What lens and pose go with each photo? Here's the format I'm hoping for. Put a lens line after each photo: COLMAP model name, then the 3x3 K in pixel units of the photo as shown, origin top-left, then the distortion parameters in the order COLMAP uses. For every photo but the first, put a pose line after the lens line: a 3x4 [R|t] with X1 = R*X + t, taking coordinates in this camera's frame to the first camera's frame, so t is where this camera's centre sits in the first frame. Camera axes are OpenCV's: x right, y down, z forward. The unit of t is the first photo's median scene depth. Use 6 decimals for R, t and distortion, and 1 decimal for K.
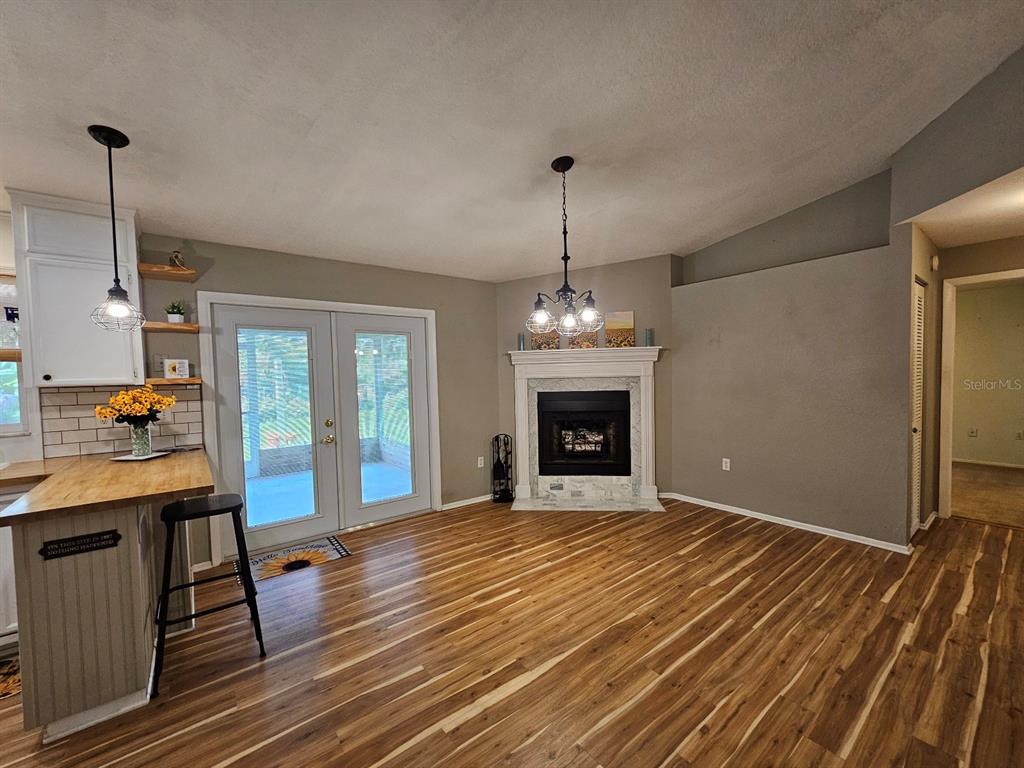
lens RADIAL K [[421.9, 0, 511.0], [0, 421.9, 389.3], [0, 0, 1]] dist [-0.001818, 0.001566]
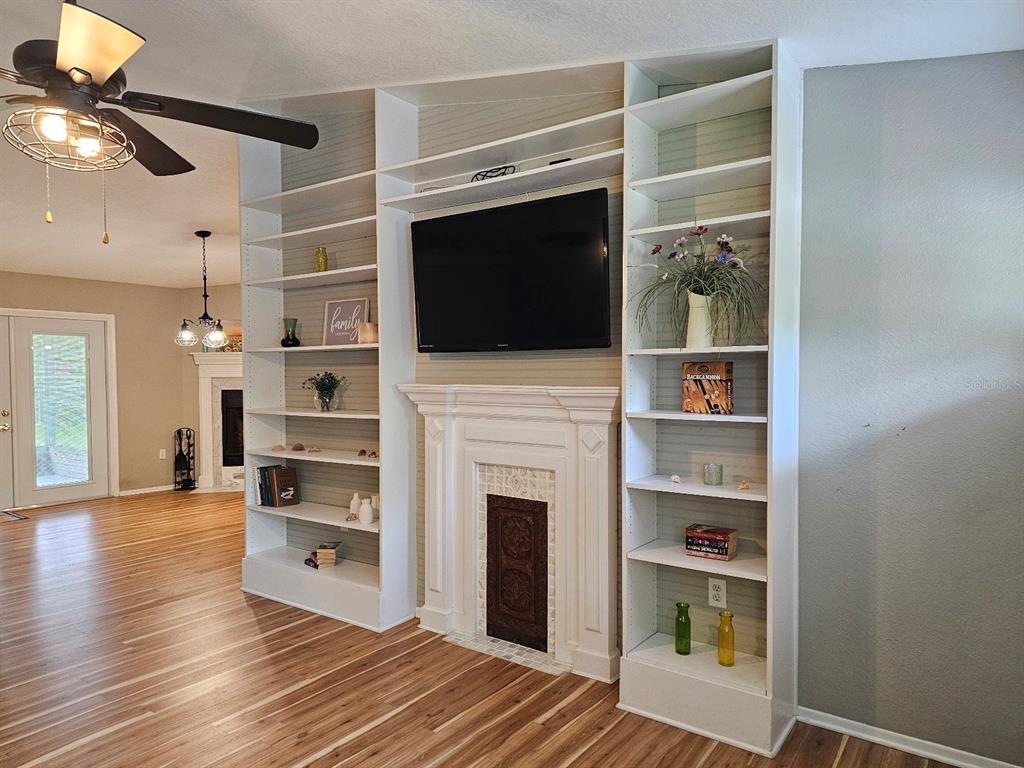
lens RADIAL K [[686.6, 0, 505.1], [0, 686.6, 392.1], [0, 0, 1]] dist [0.065228, -0.067204]
pose [[0.961341, 0.011897, 0.275105, 0.306538], [-0.008901, 0.999887, -0.012137, 0.029486], [-0.275218, 0.009219, 0.961338, -1.047784]]
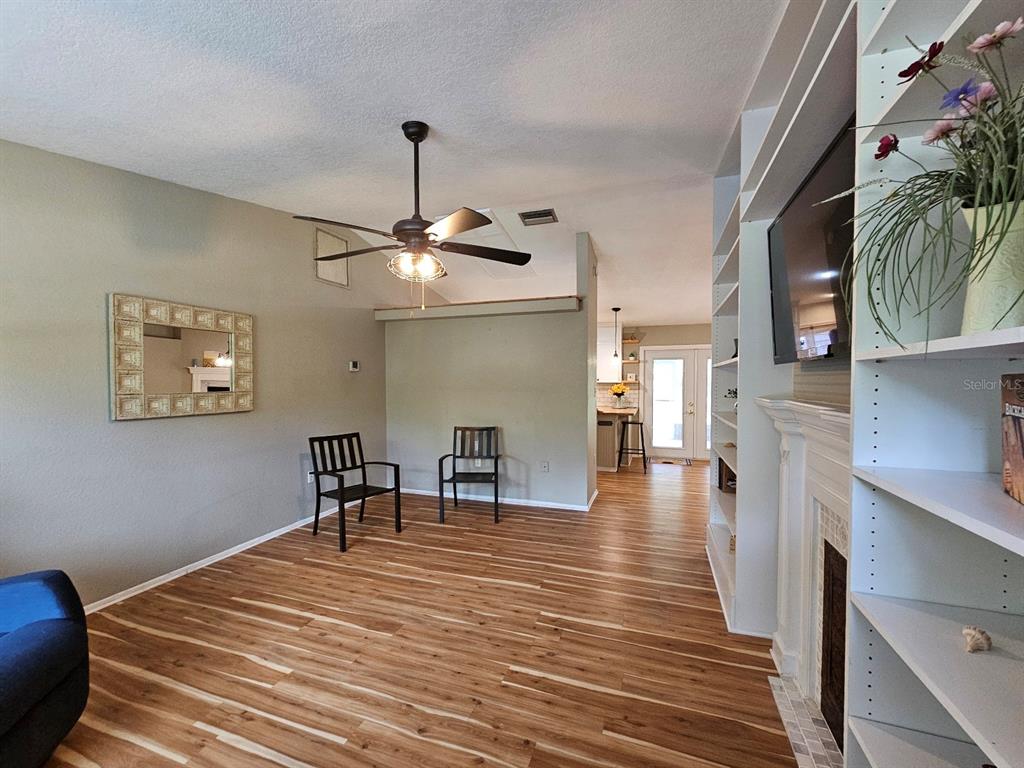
lens RADIAL K [[417.6, 0, 512.6], [0, 417.6, 391.9], [0, 0, 1]] dist [-0.001849, 0.001143]
pose [[0.541116, 0.048348, -0.839557, 0.689980], [-0.045604, 0.998564, 0.028112, 0.002813], [0.839711, 0.023075, 0.542543, -0.714985]]
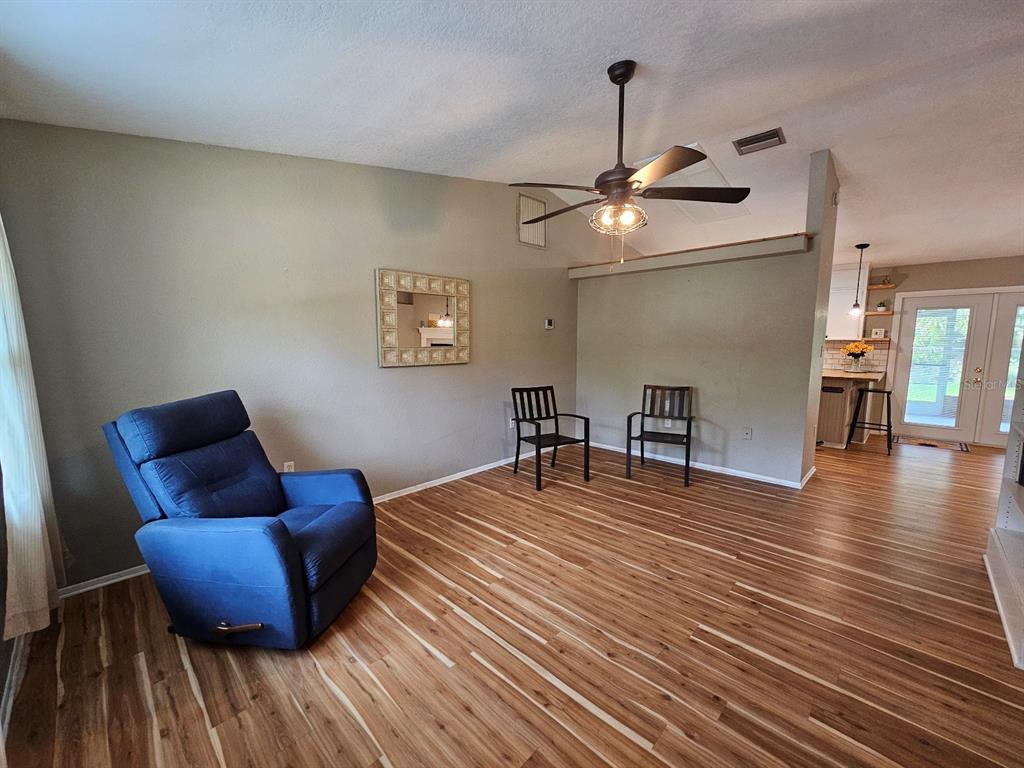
lens RADIAL K [[417.6, 0, 512.6], [0, 417.6, 391.9], [0, 0, 1]] dist [-0.001849, 0.001143]
pose [[0.137040, 0.148500, -0.979371, 0.698261], [-0.039946, 0.988723, 0.144328, 0.008739], [0.989760, 0.019343, 0.141427, -0.733481]]
